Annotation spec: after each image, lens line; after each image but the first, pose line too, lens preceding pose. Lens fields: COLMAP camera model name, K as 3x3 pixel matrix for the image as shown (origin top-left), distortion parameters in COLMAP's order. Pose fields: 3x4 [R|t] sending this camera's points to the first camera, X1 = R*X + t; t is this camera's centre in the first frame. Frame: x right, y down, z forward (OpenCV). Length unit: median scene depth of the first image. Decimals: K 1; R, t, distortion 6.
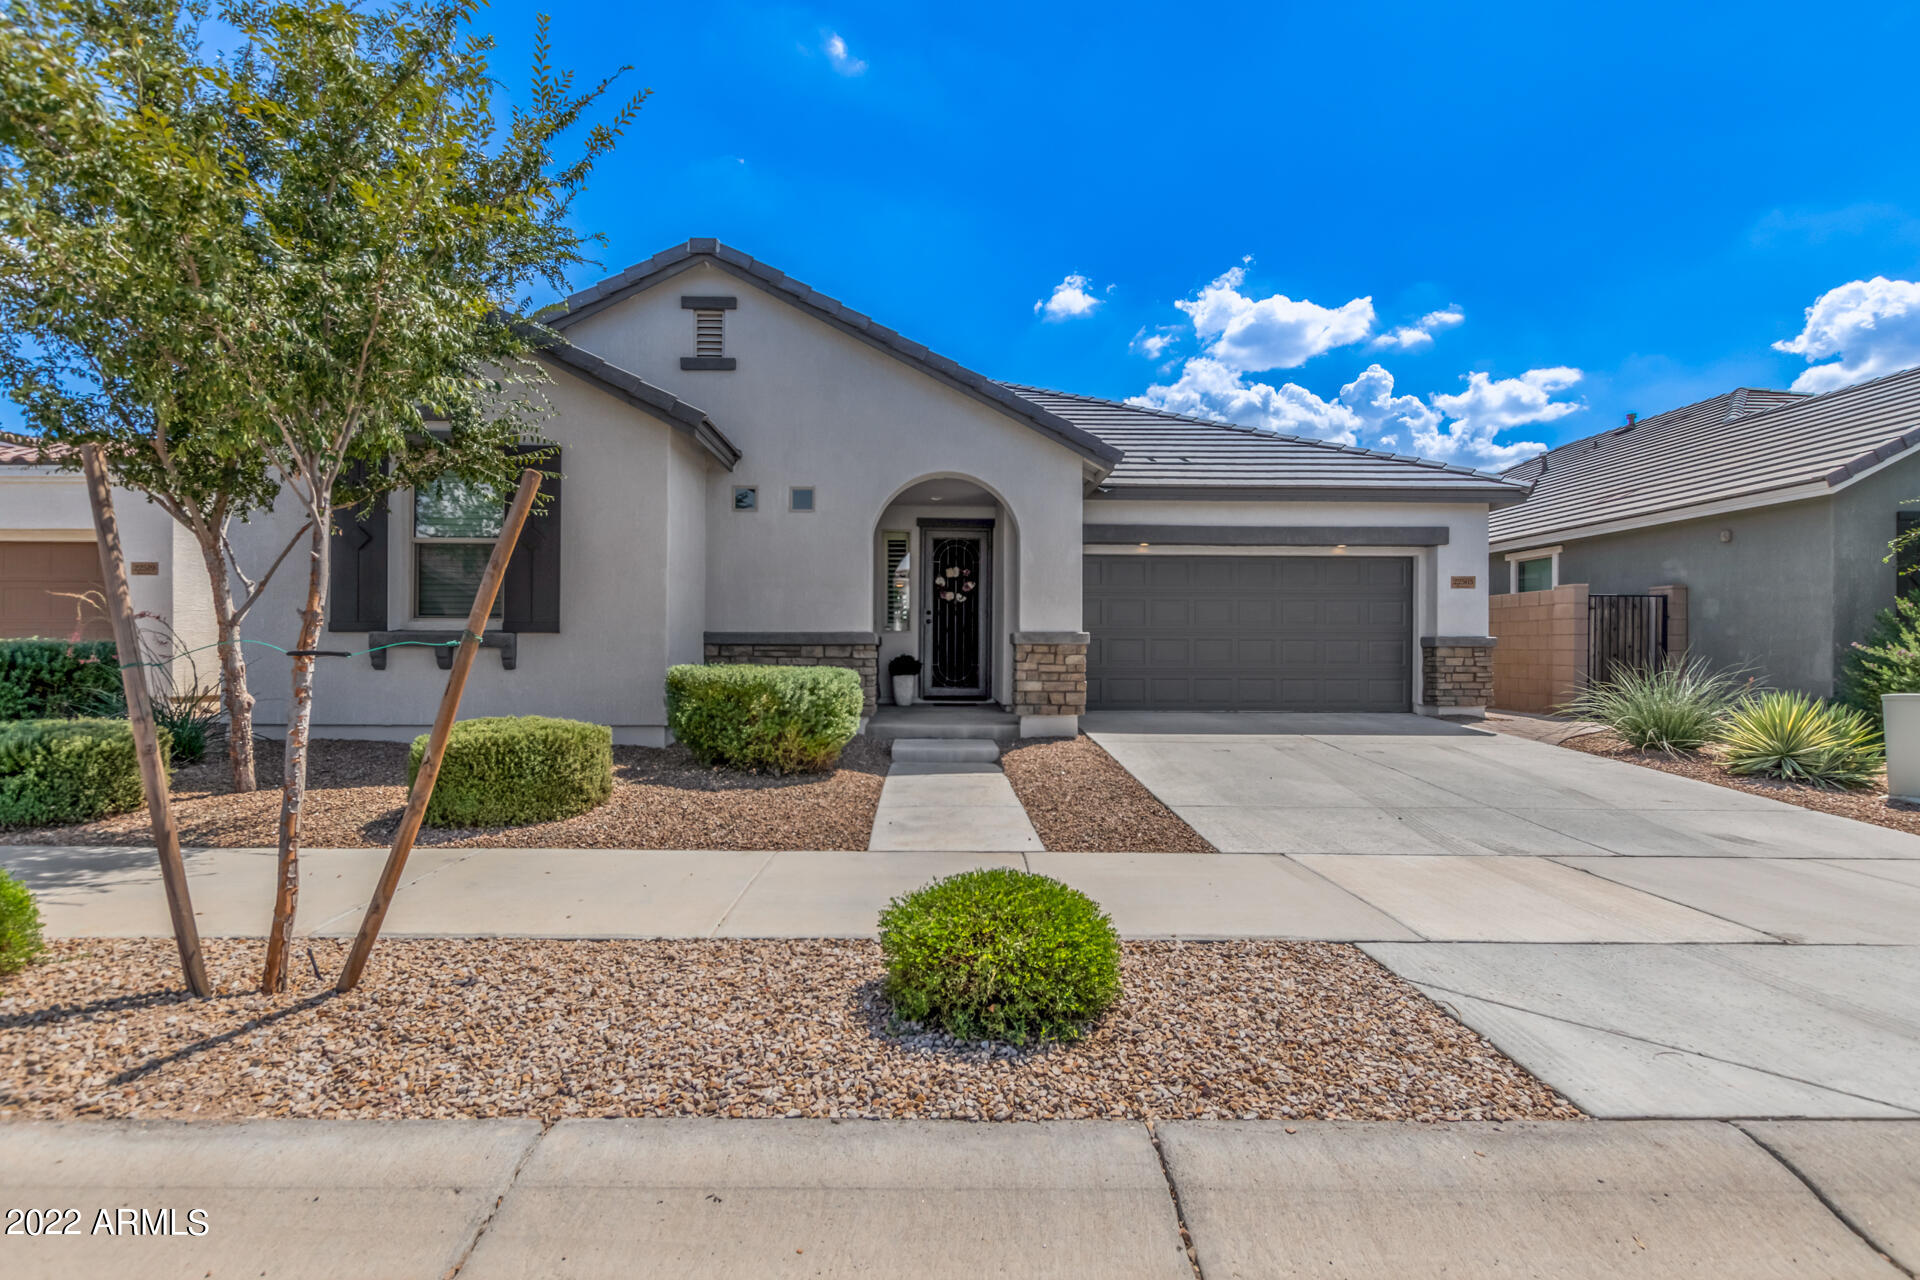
lens RADIAL K [[880.6, 0, 942.9], [0, 880.6, 641.1], [0, 0, 1]] dist [0.002007, 0.000117]
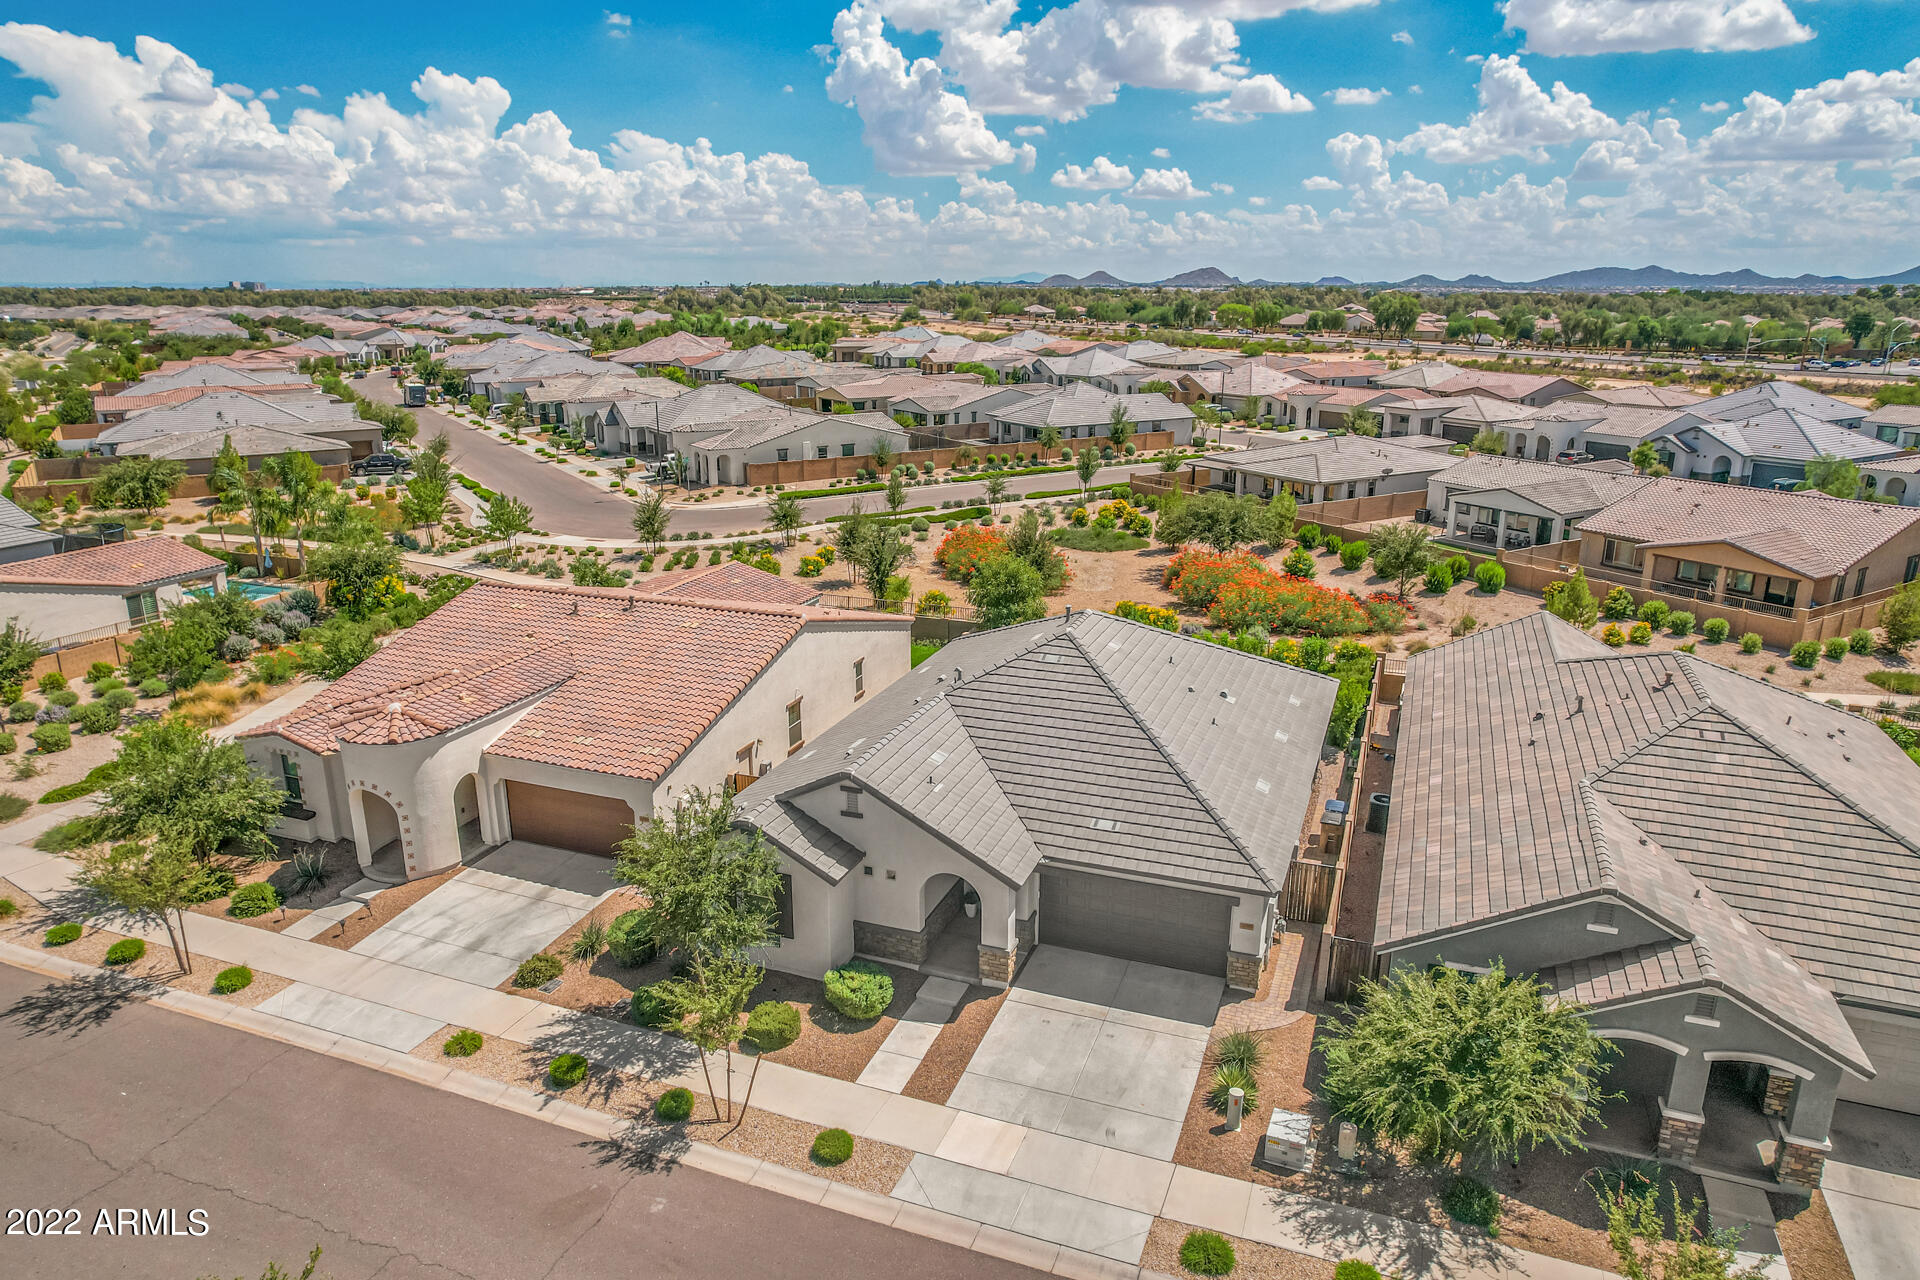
lens RADIAL K [[1228.1, 0, 944.6], [0, 1228.1, 646.6], [0, 0, 1]] dist [-0.067681, 0.058620]
pose [[0.922410, 0.100567, -0.372889, 1.084943], [0.009578, 0.959249, 0.282399, -1.616004], [0.386093, -0.264059, 0.883858, -1.580253]]
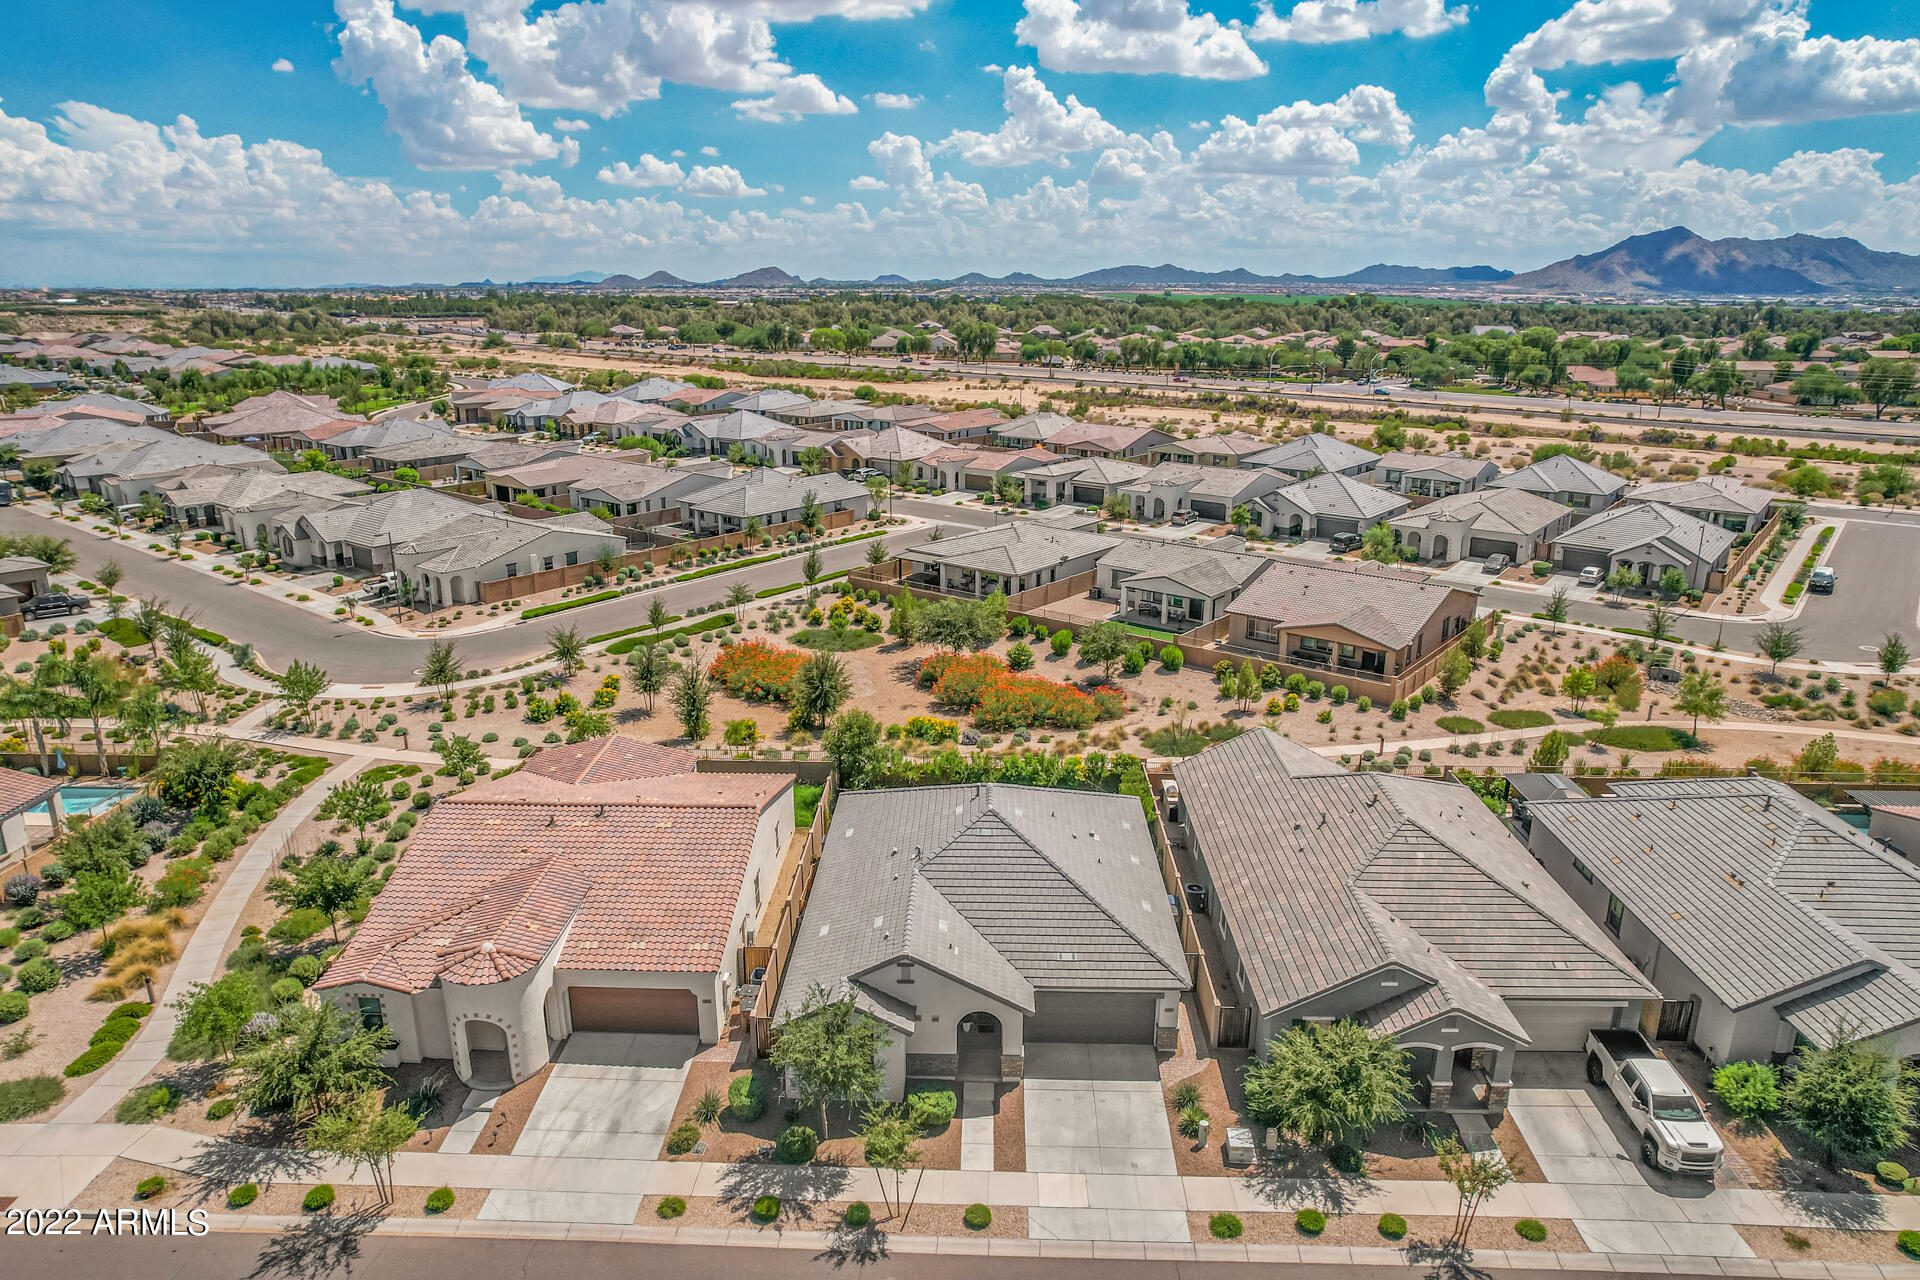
lens RADIAL K [[1228.1, 0, 939.4], [0, 1228.1, 649.5], [0, 0, 1]] dist [-0.067681, 0.058620]
pose [[0.997925, 0.007556, -0.063940, 0.130249], [0.011012, 0.958427, 0.285125, -2.726316], [0.063436, -0.285238, 0.956355, -2.883548]]
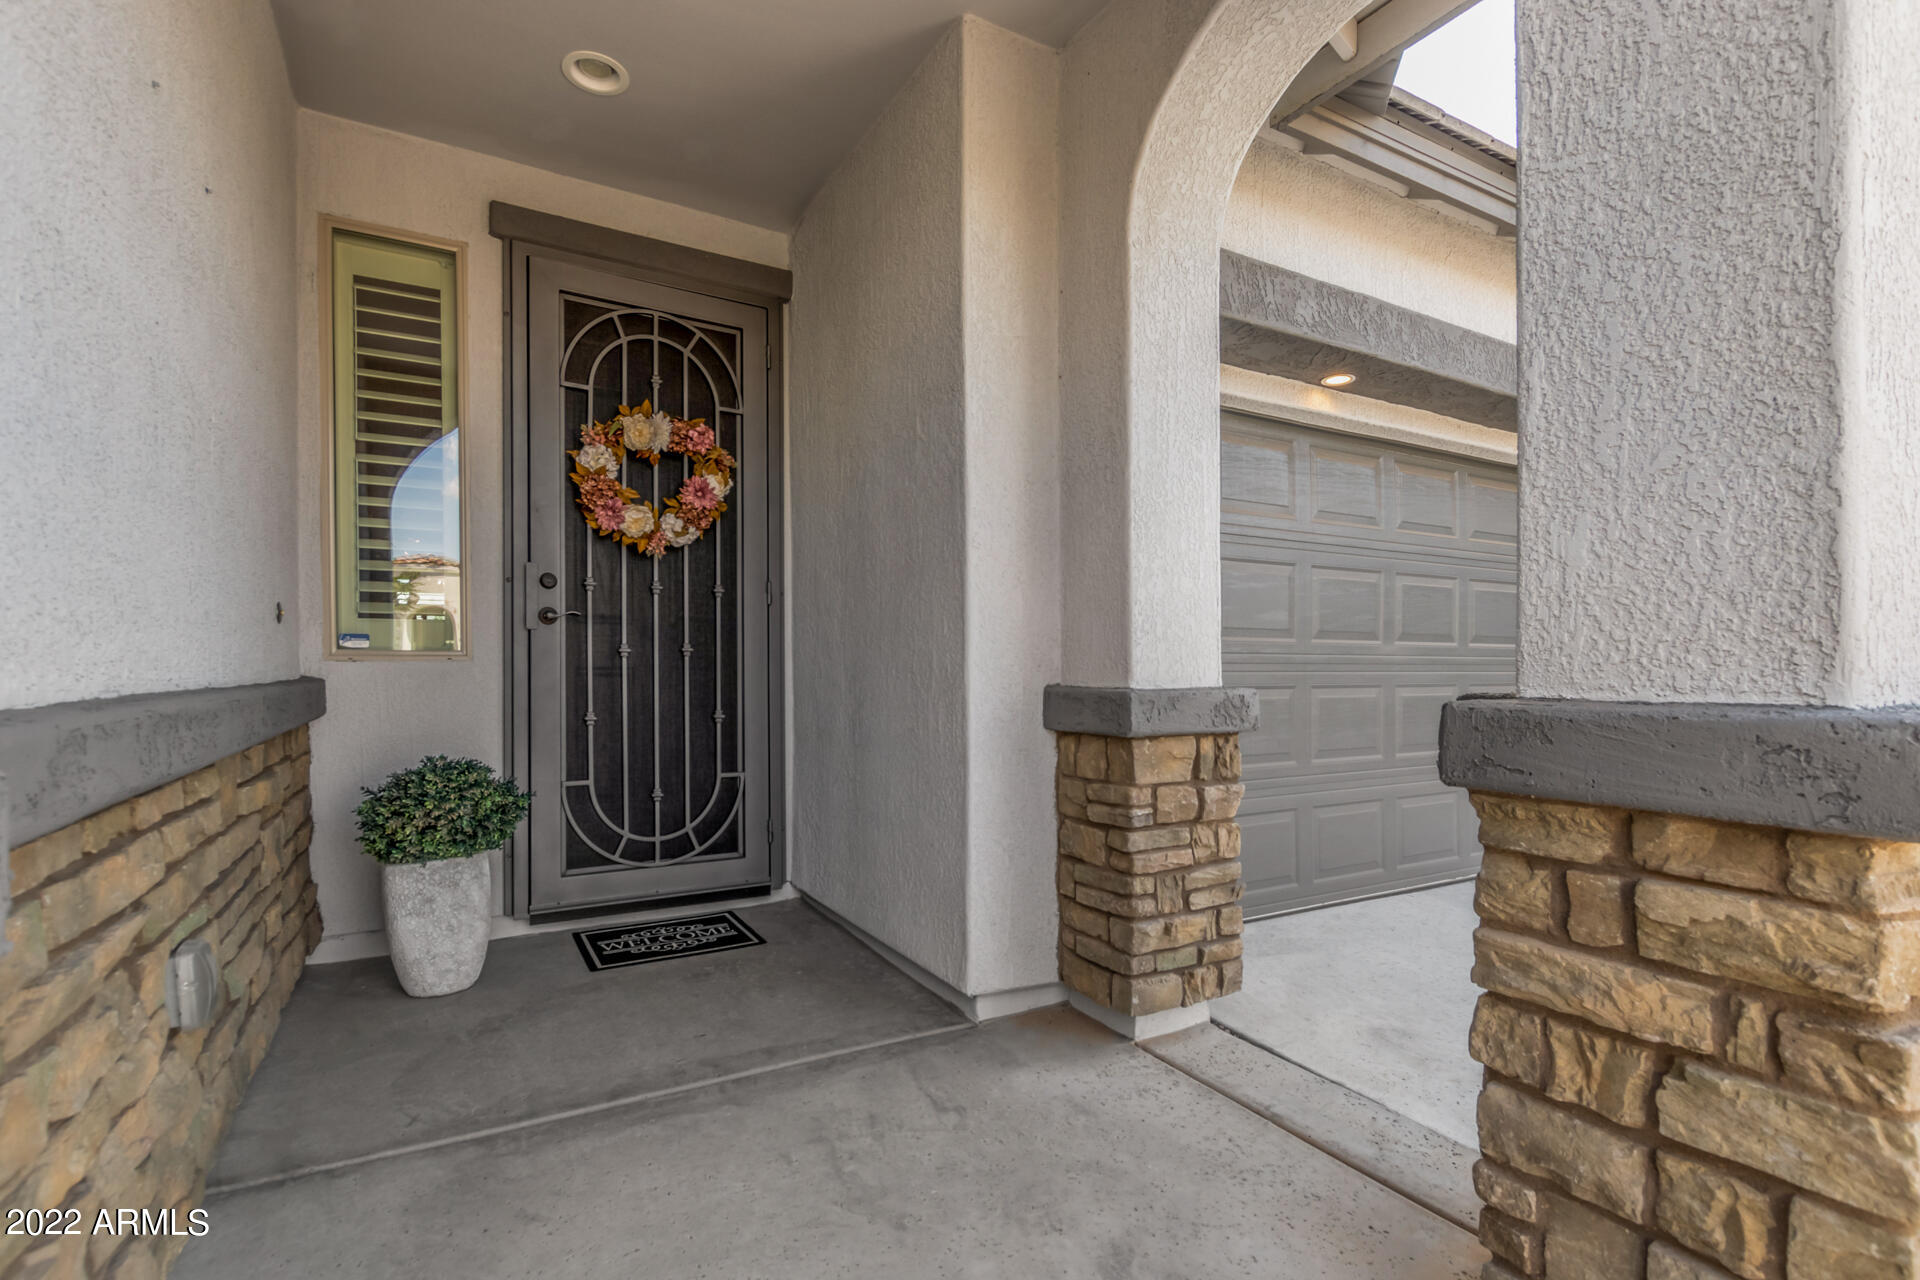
lens RADIAL K [[880.6, 0, 945.3], [0, 880.6, 664.1], [0, 0, 1]] dist [0.002007, 0.000117]
pose [[0.882334, -0.006748, 0.470576, -0.034426], [0.004067, 0.999969, 0.006713, -0.009556], [-0.470606, -0.004009, 0.882334, 0.723132]]
